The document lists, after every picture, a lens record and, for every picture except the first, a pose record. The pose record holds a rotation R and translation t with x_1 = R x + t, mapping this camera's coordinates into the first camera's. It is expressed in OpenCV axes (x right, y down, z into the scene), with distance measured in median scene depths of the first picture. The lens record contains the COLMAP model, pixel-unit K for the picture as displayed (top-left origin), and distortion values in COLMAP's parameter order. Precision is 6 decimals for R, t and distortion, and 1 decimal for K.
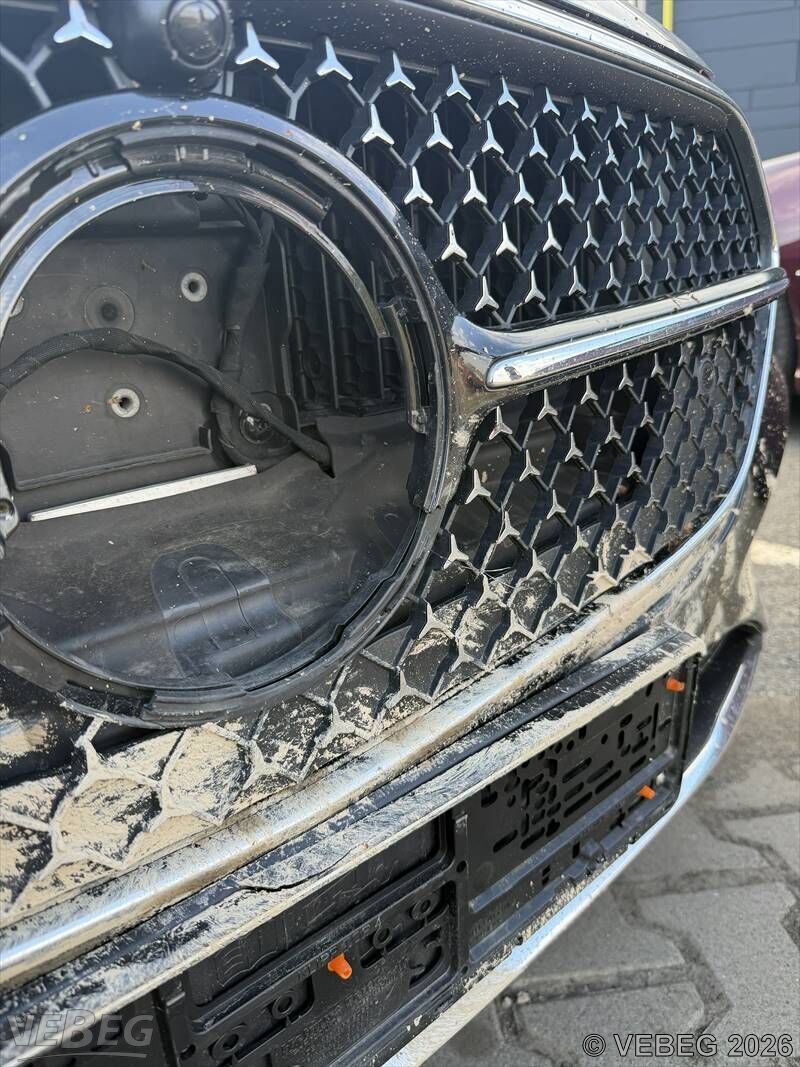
lens RADIAL K [[790.3, 0, 359.7], [0, 790.3, 537.0], [0, 0, 1]] dist [0.084148, -0.154939]
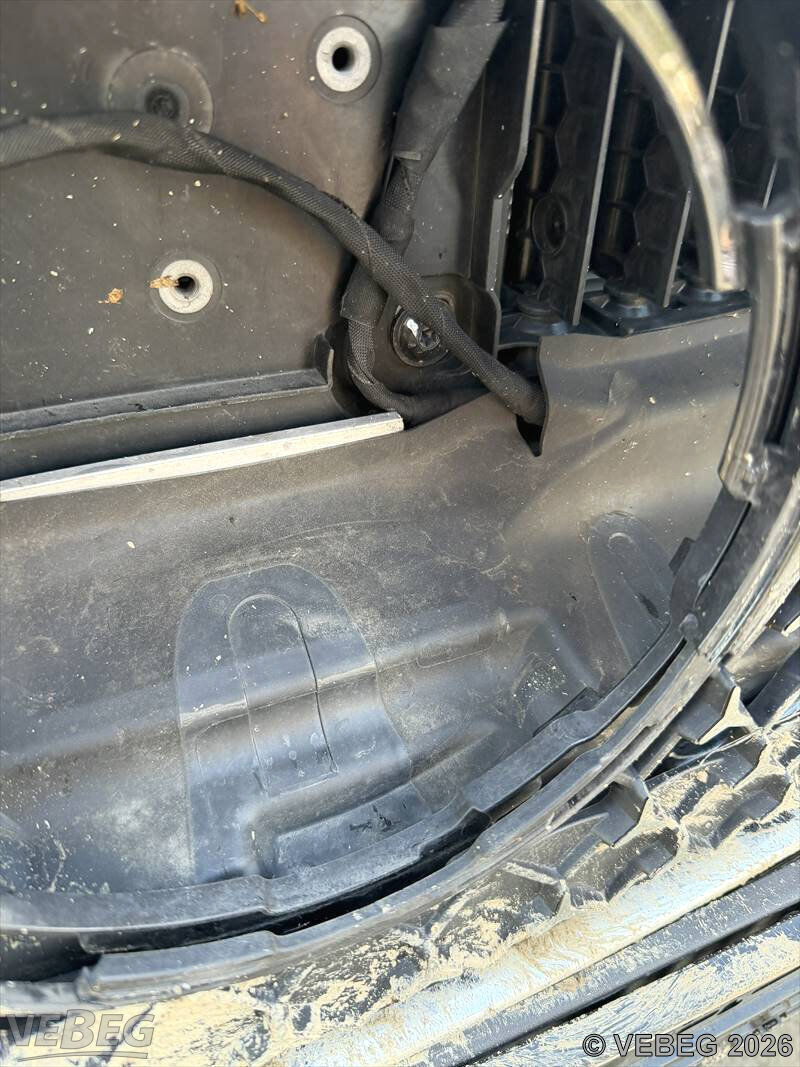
lens RADIAL K [[790.3, 0, 359.7], [0, 790.3, 537.0], [0, 0, 1]] dist [0.084148, -0.154939]
pose [[0.957121, 0.234694, -0.169819, -0.047780], [-0.163337, 0.921354, 0.352744, -0.221073], [0.239250, -0.309880, 0.920181, 0.470839]]
